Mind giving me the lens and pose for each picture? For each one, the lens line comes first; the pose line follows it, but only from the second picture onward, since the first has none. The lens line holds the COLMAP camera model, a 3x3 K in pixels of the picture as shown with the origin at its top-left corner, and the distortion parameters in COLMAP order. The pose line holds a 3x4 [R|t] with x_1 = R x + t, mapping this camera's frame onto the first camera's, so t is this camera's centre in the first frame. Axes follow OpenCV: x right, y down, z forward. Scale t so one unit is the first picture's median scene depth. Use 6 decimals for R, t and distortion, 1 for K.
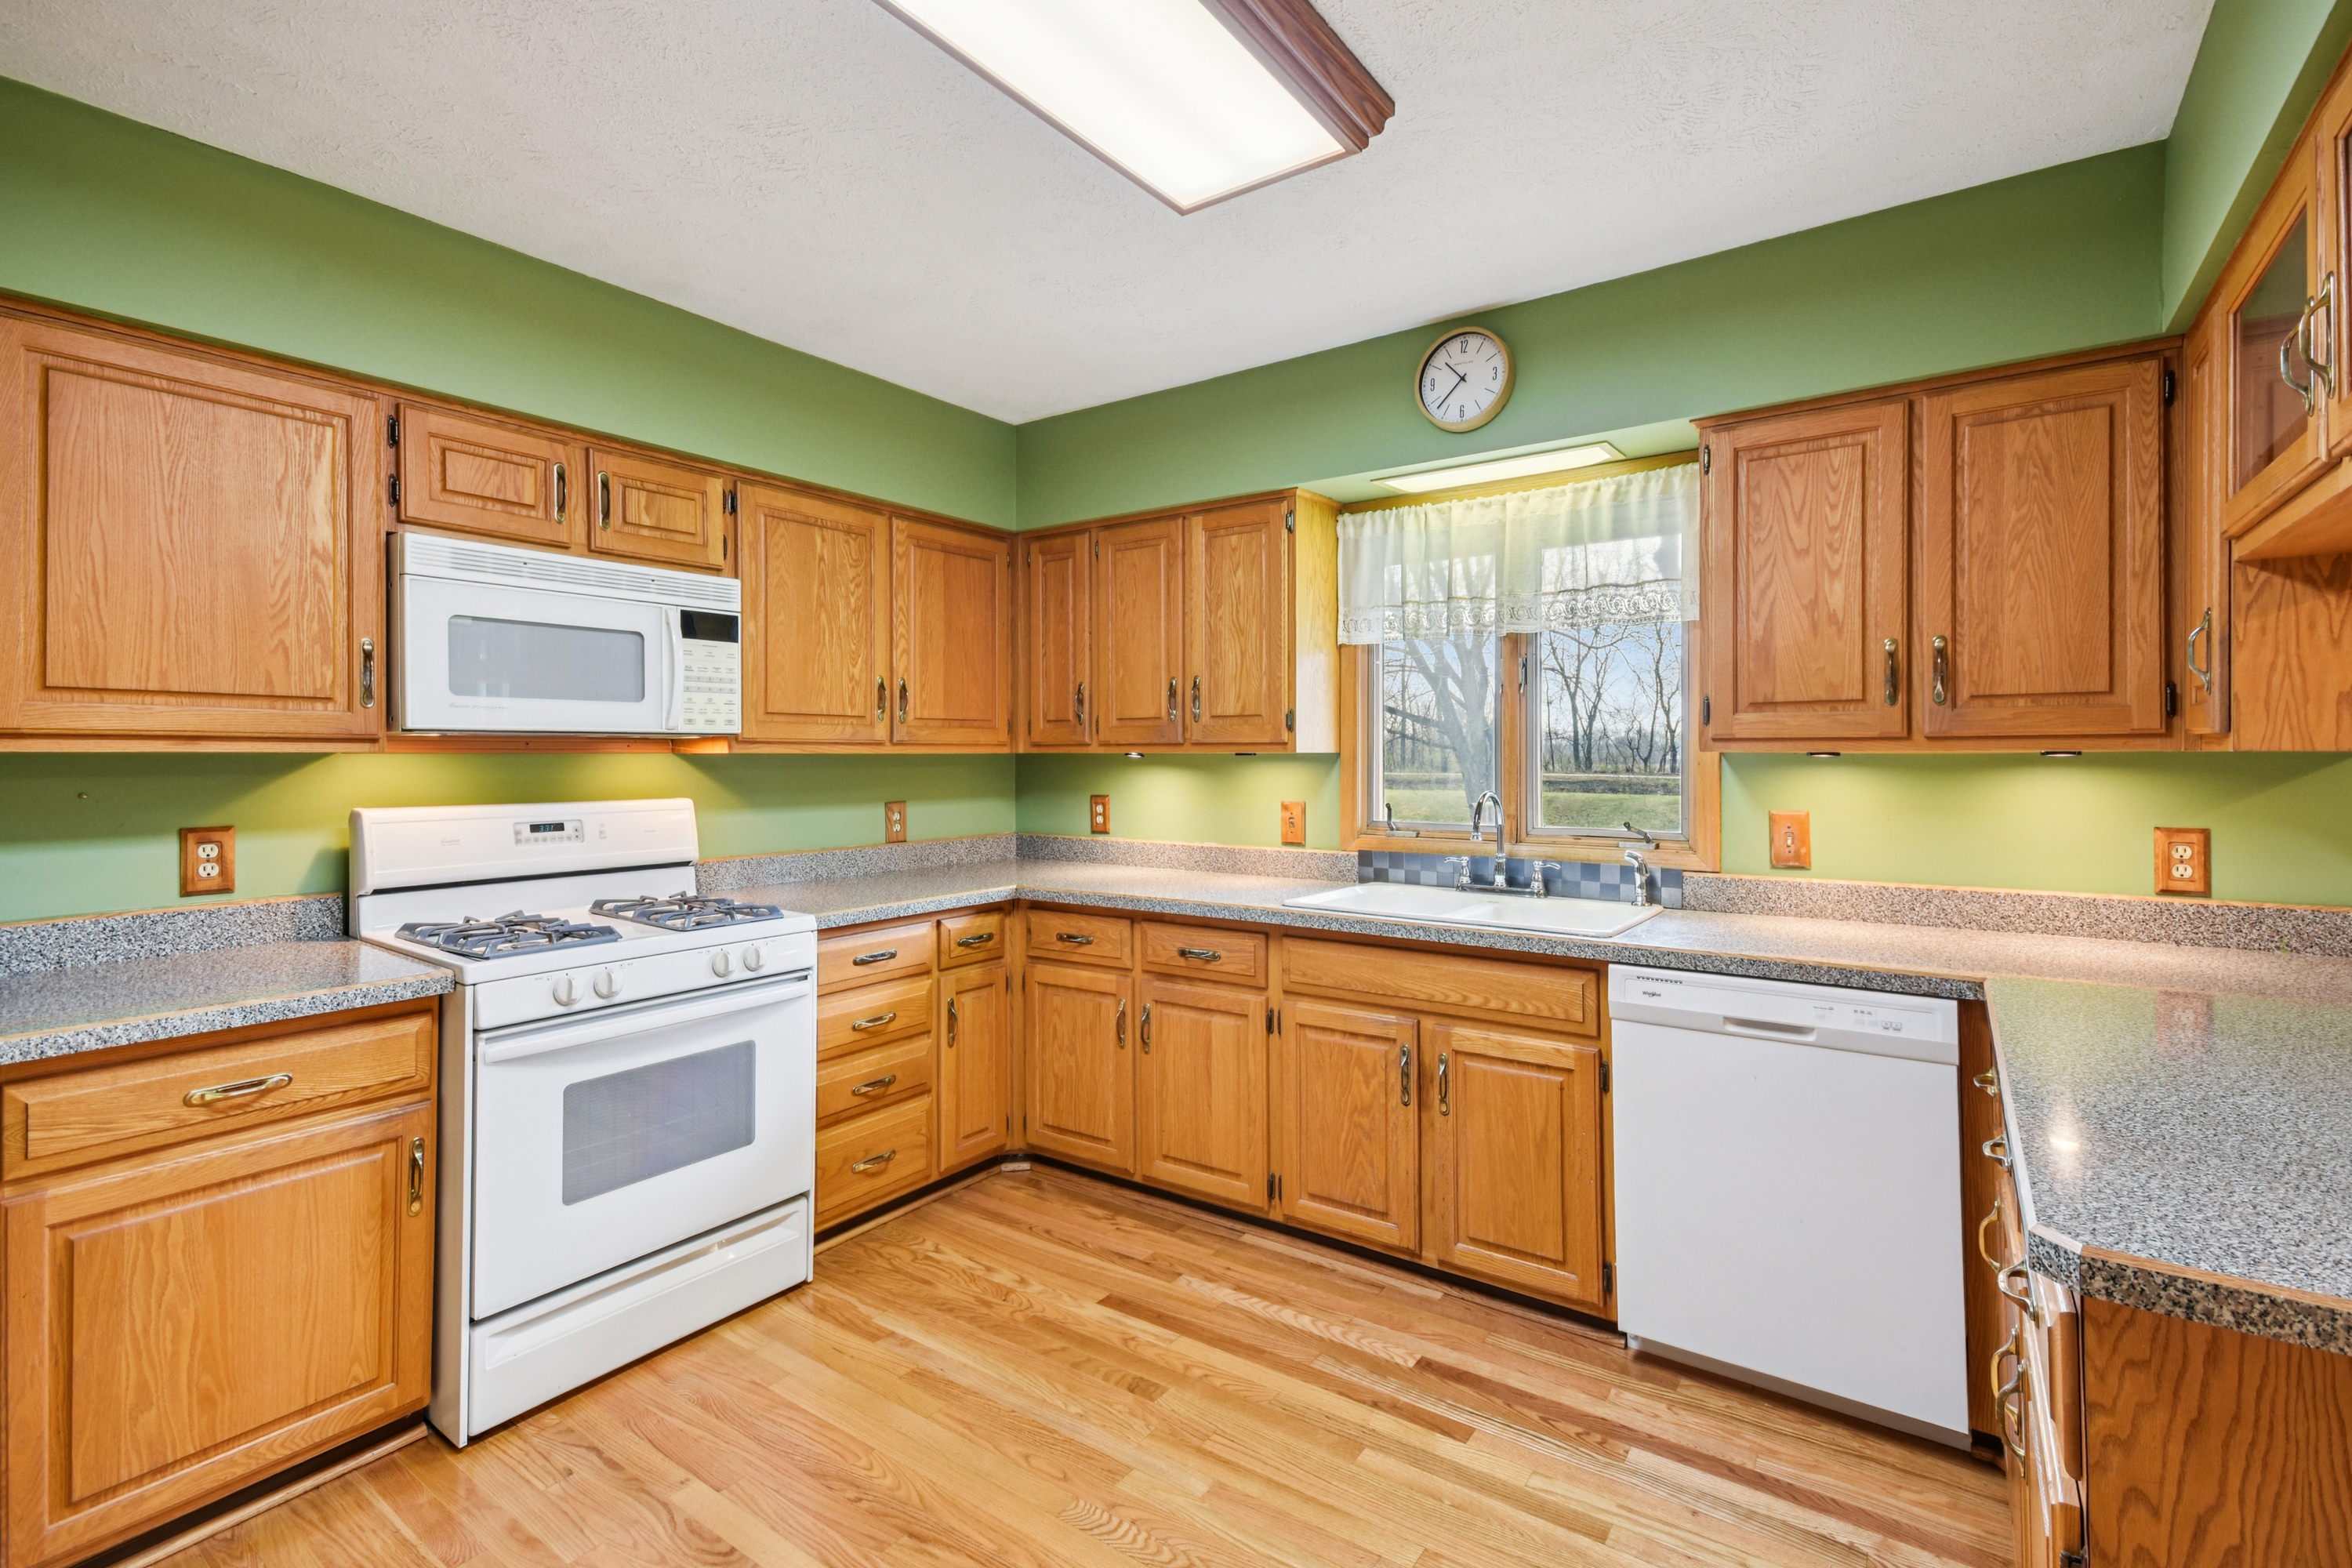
lens RADIAL K [[1067.4, 0, 1176.0], [0, 1067.4, 784.0], [0, 0, 1]] dist [-0.000881, -0.000503]
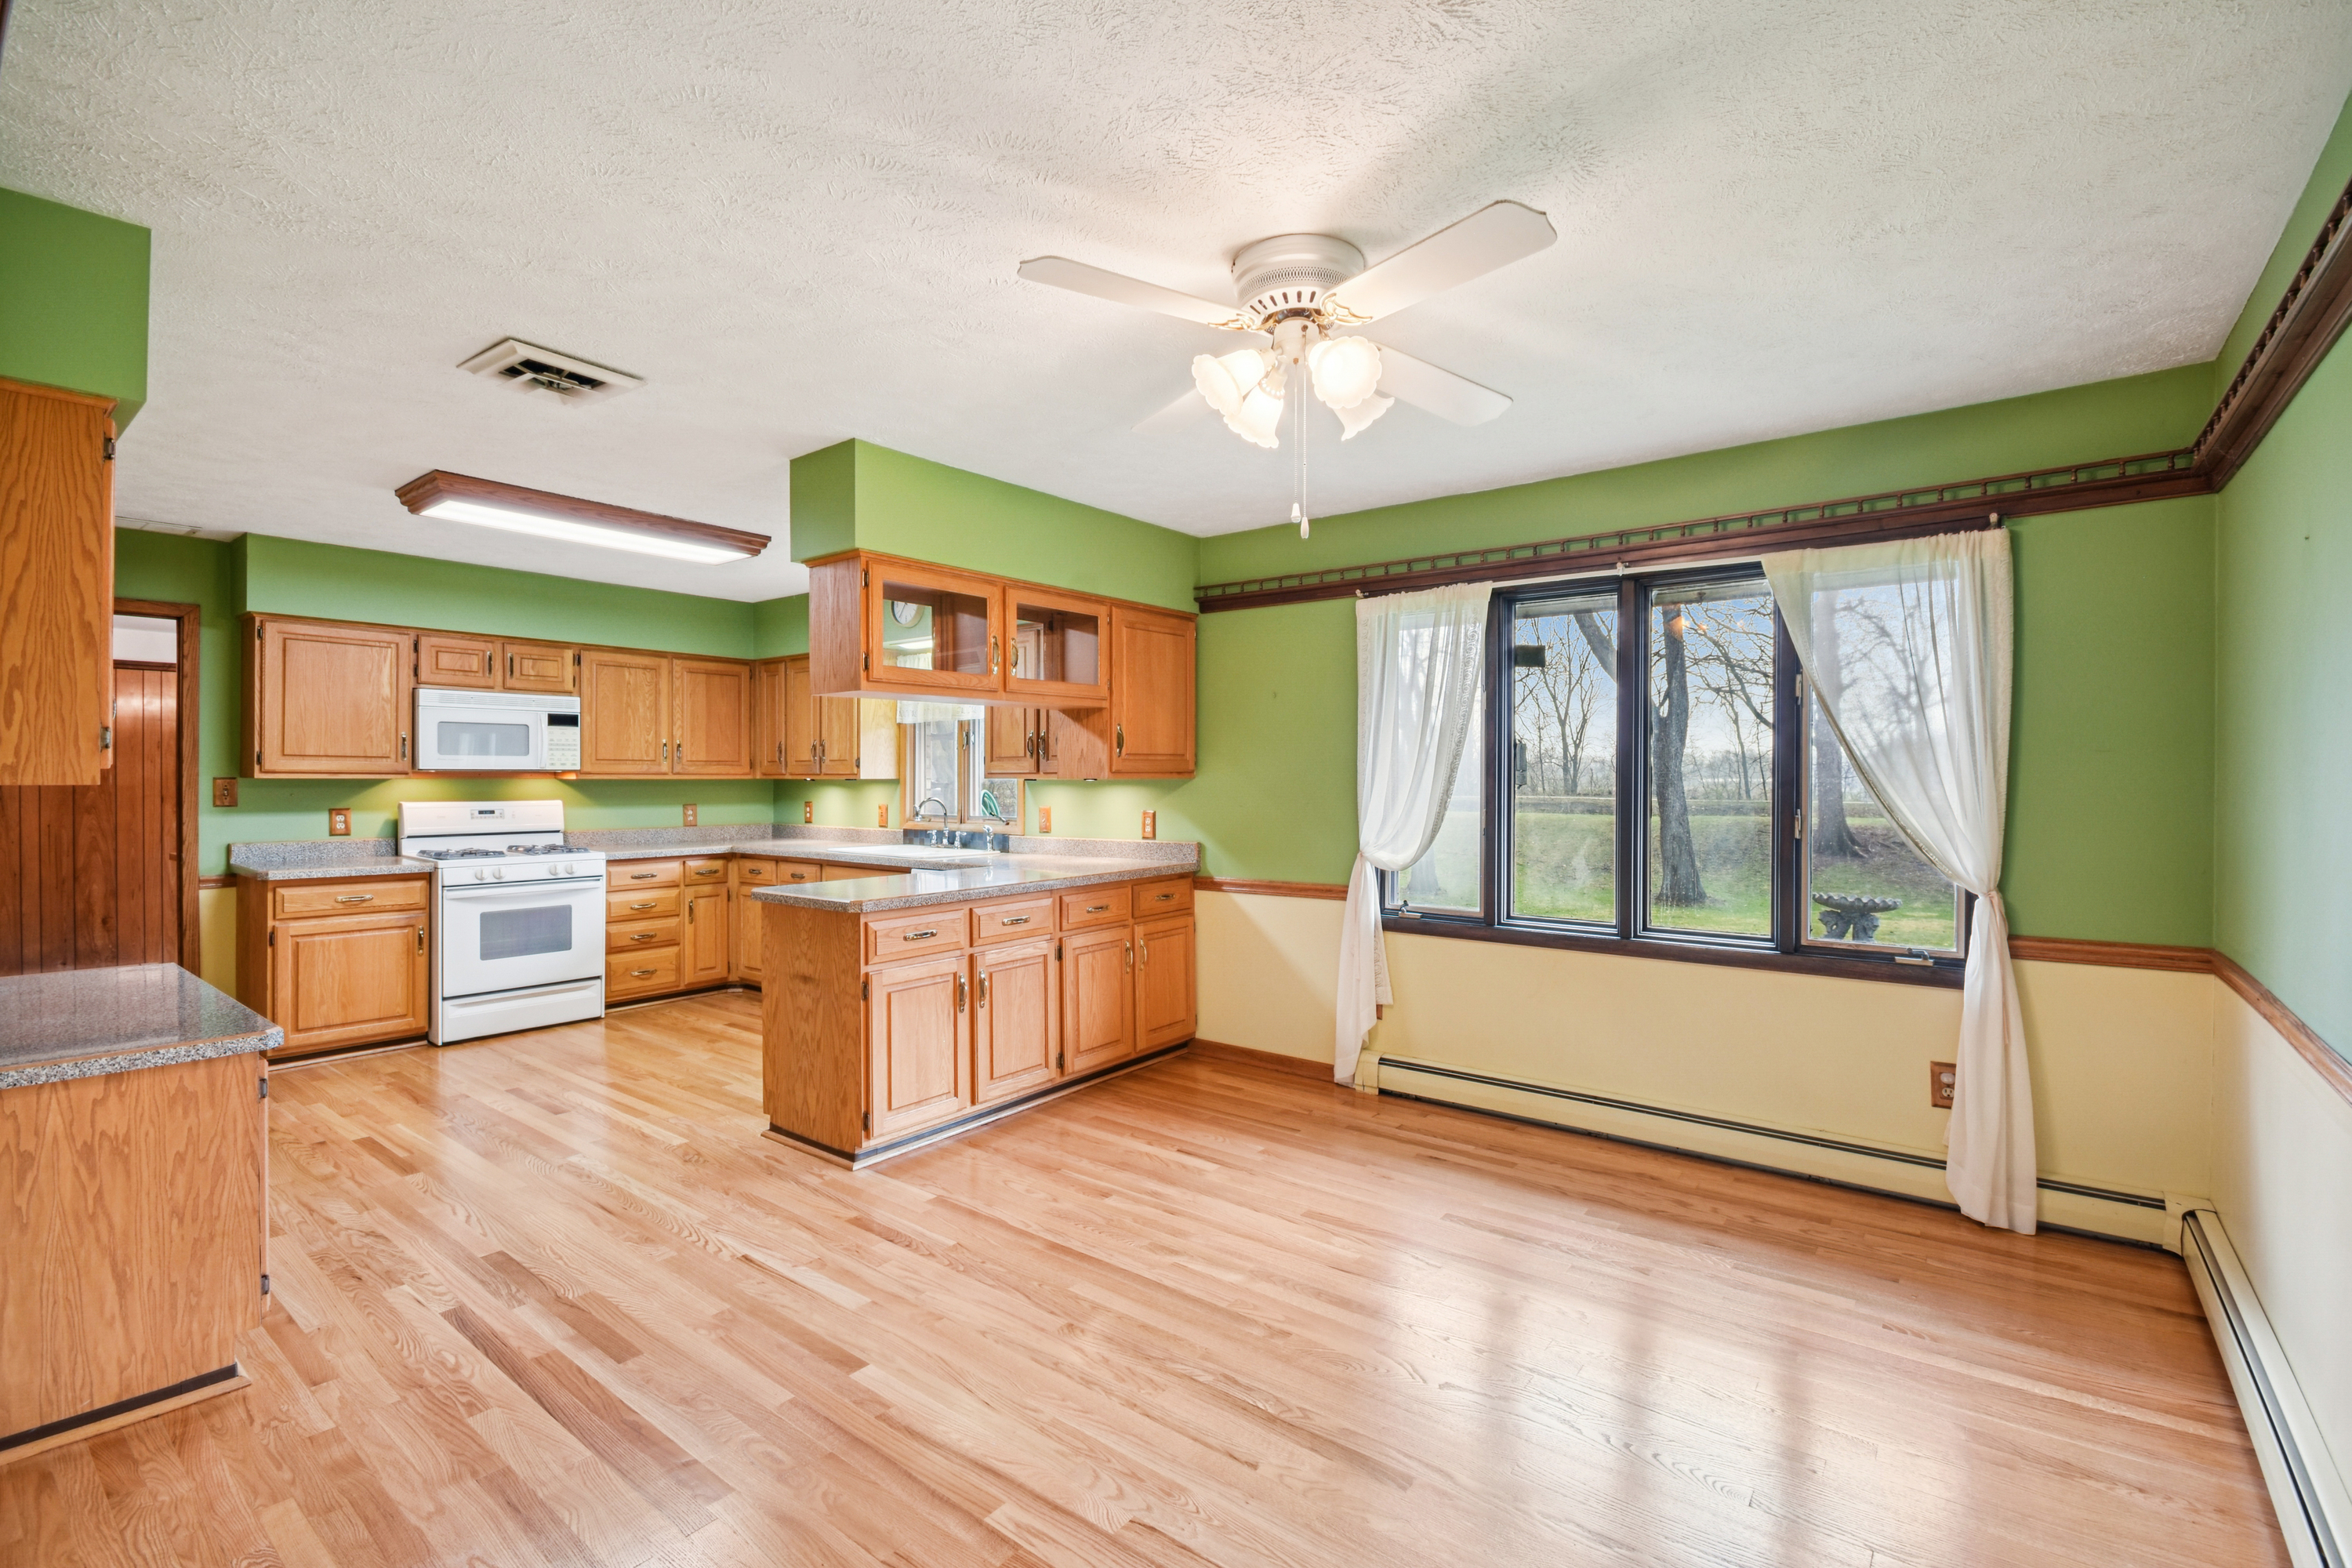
lens RADIAL K [[1040.5, 0, 1184.3], [0, 1040.5, 801.6], [0, 0, 1]] dist [-0.001224, 0.000356]
pose [[0.999214, 0.001827, -0.039591, 0.893877], [-0.001993, 0.999989, -0.004166, 0.023293], [0.039583, 0.004241, 0.999207, -1.043539]]
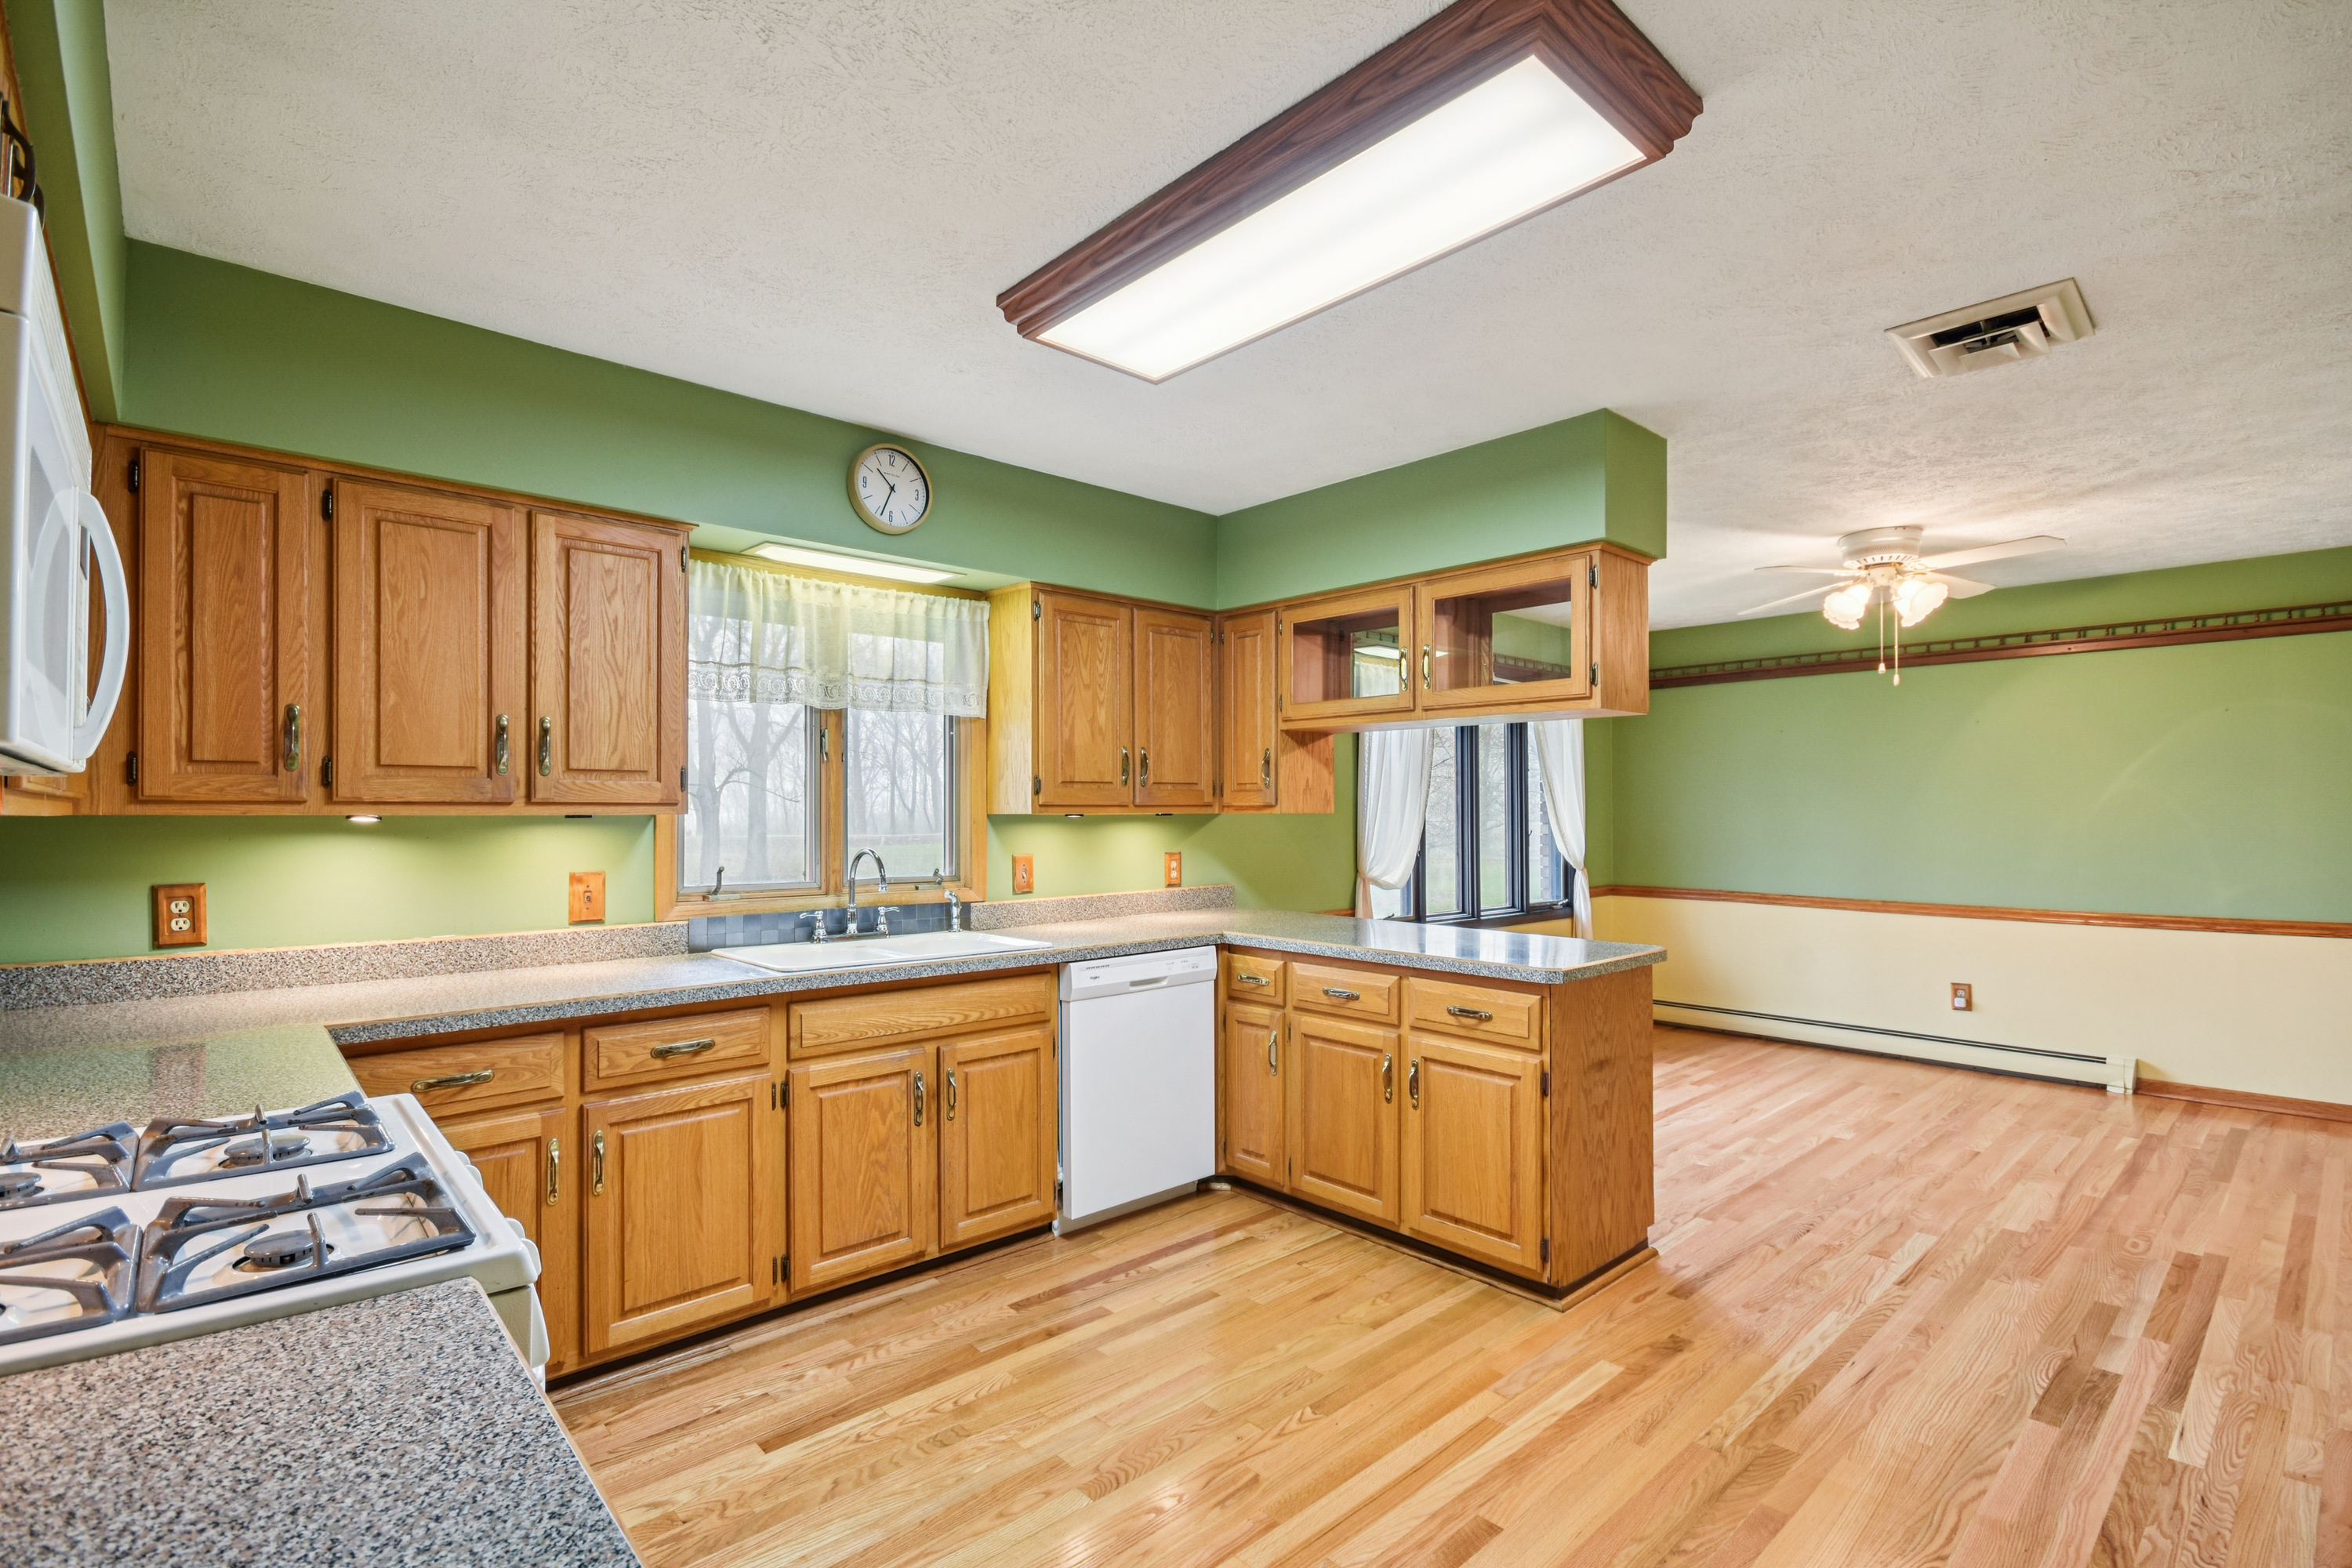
lens RADIAL K [[1087.6, 0, 1229.3], [0, 1087.6, 823.0], [0, 0, 1]] dist [0.010488, 0.000190]
pose [[0.191659, -0.013333, 0.981371, -0.794370], [0.022960, 0.999695, 0.009098, -0.022320], [-0.981193, 0.020788, 0.191906, 0.412710]]
